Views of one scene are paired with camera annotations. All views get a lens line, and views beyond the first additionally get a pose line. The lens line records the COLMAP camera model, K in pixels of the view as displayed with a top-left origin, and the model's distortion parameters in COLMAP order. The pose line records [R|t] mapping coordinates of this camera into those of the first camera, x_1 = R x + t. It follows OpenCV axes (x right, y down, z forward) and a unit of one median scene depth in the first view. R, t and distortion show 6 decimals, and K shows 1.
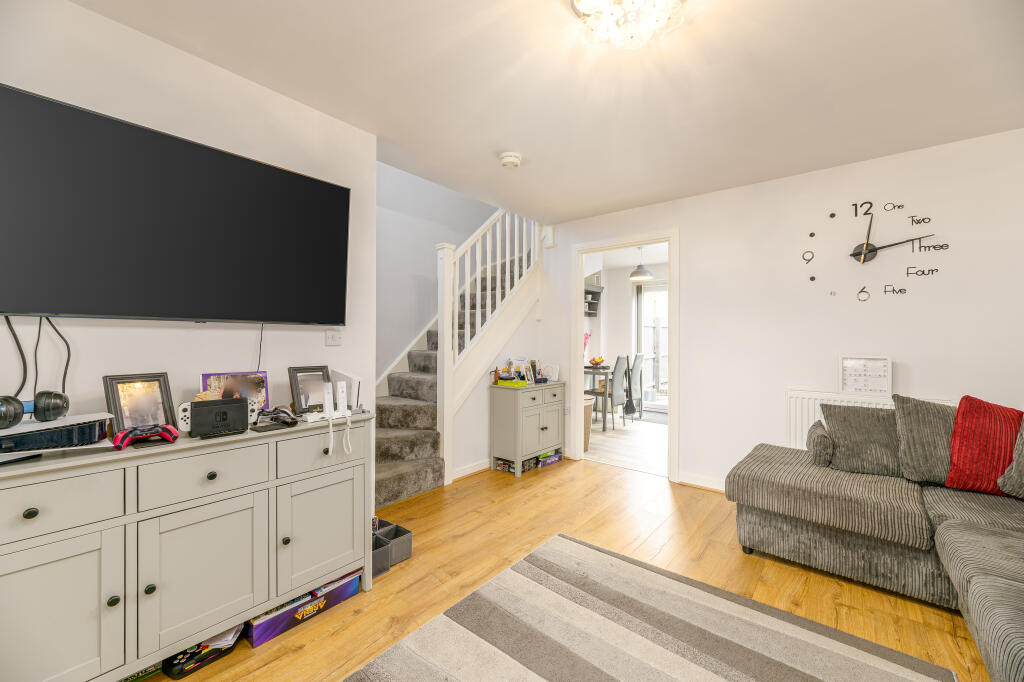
lens RADIAL K [[405.7, 0, 512.0], [0, 405.7, 341.0], [0, 0, 1]] dist [-0.001749, -0.000063]
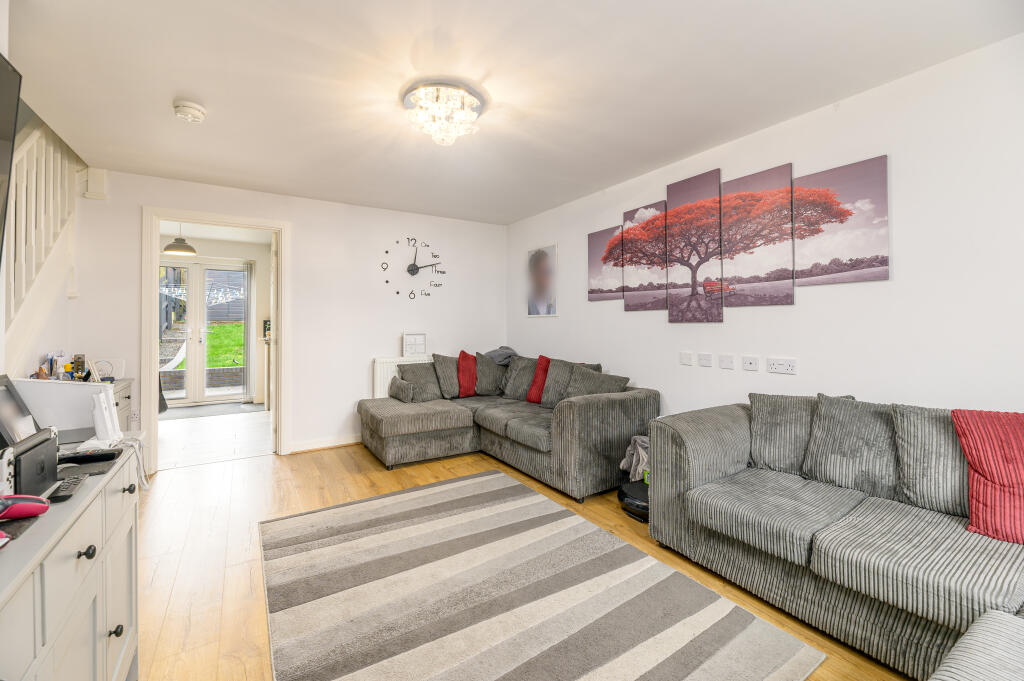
lens RADIAL K [[418.6, 0, 507.7], [0, 418.6, 320.0], [0, 0, 1]] dist [-0.001568, -0.000074]
pose [[0.315893, 0.001114, 0.948794, -0.884605], [0.004108, 0.999988, -0.002542, -0.011507], [-0.948786, 0.004701, 0.315885, 0.153497]]
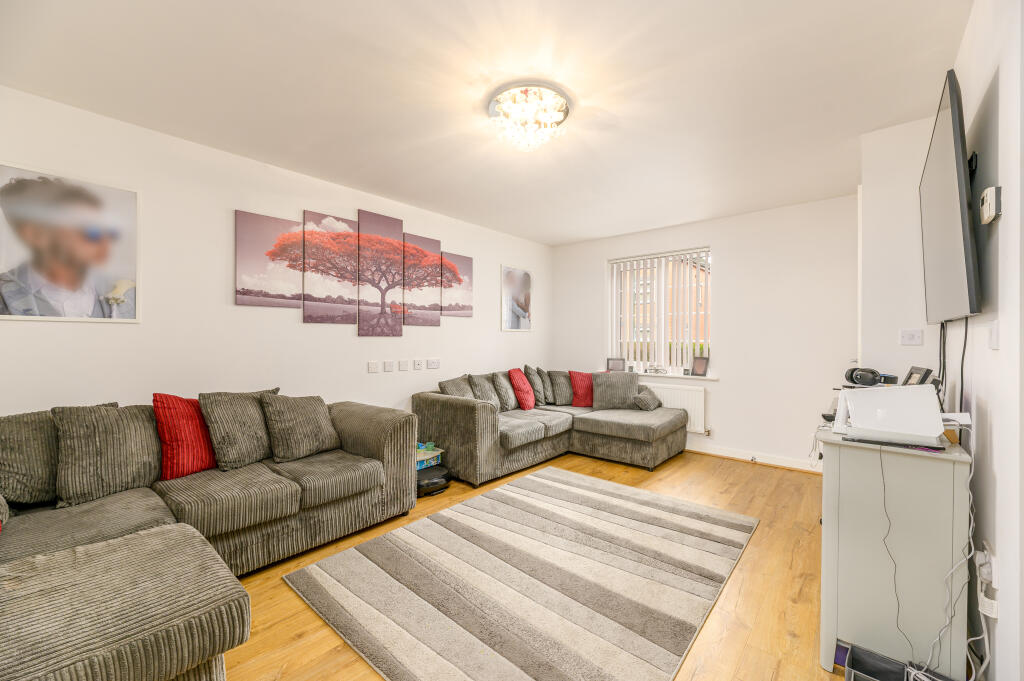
lens RADIAL K [[405.7, 0, 512.0], [0, 405.7, 340.5], [0, 0, 1]] dist [-0.001749, -0.000063]
pose [[-0.999619, -0.008707, 0.026189, 0.231025], [-0.008583, 0.999951, 0.004840, 0.002385], [-0.026230, 0.004613, -0.999645, 1.871606]]
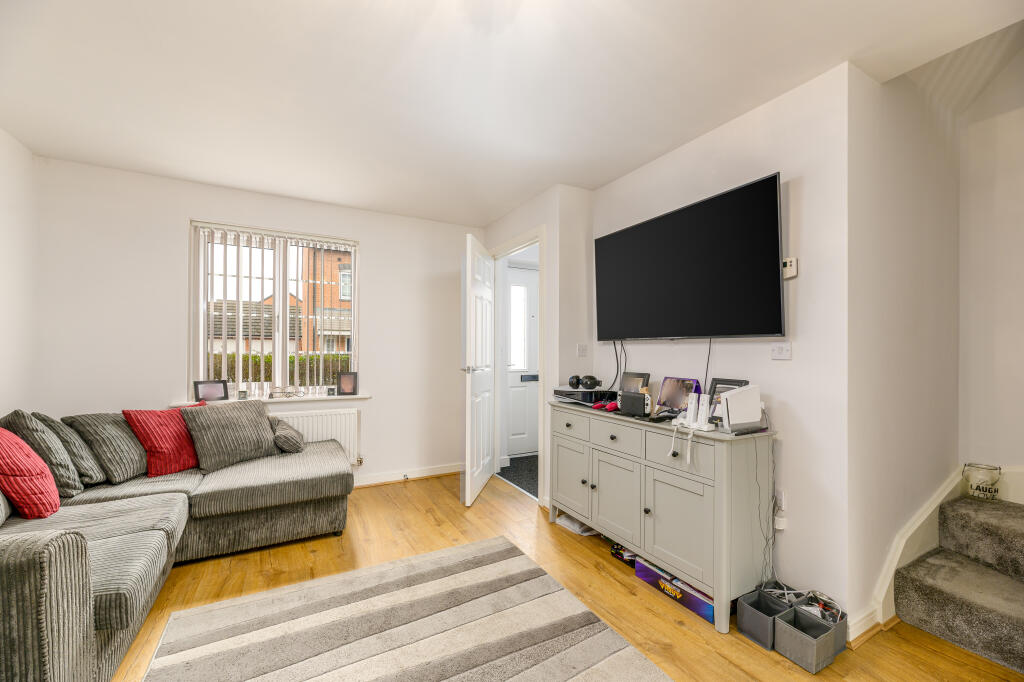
lens RADIAL K [[410.6, 0, 507.2], [0, 410.6, 349.2], [0, 0, 1]] dist [-0.001467, -0.000084]
pose [[-0.385102, -0.010792, -0.922811, 0.705443], [-0.008464, 0.999931, -0.008161, 0.002089], [0.922835, 0.004668, -0.385167, 0.961426]]
